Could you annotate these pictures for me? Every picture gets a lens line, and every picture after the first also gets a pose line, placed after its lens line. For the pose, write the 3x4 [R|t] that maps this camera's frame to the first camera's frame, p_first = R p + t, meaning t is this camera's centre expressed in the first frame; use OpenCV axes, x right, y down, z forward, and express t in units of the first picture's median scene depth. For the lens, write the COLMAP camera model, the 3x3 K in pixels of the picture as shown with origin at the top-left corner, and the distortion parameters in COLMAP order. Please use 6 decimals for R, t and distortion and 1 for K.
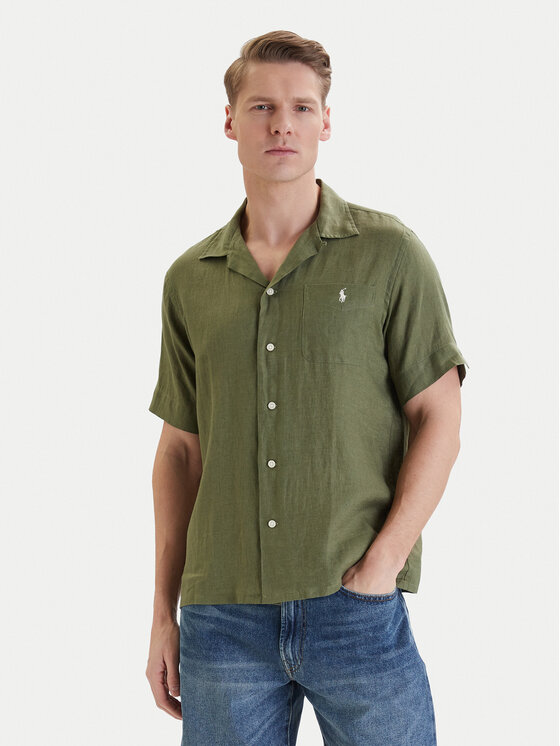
lens RADIAL K [[1164.9, 0, 280.0], [0, 1164.9, 373.0], [0, 0, 1]] dist [0.015382, 0.019771]
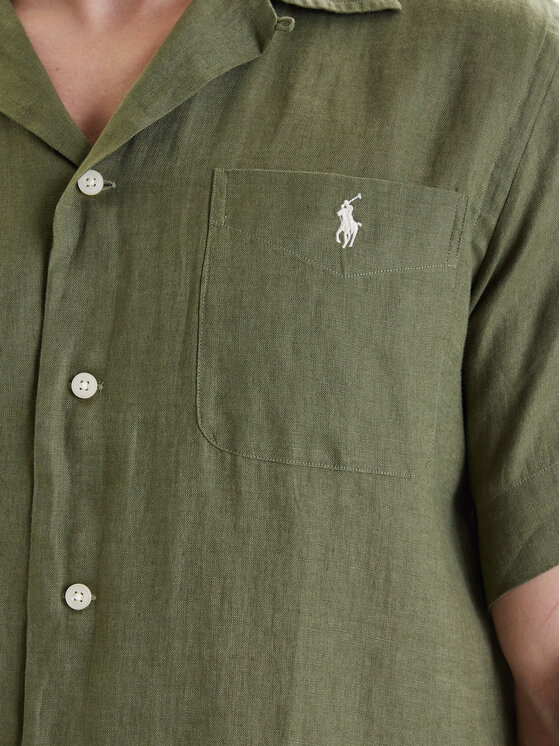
lens RADIAL K [[1335.0, 0, 280.0], [0, 1335.0, 373.0], [0, 0, 1]] dist [-0.025654, 0.069707]
pose [[0.990244, 0.047683, 0.130932, -0.003357], [-0.065727, 0.988367, 0.137150, -0.072600], [-0.122869, -0.144417, 0.981859, 0.674891]]
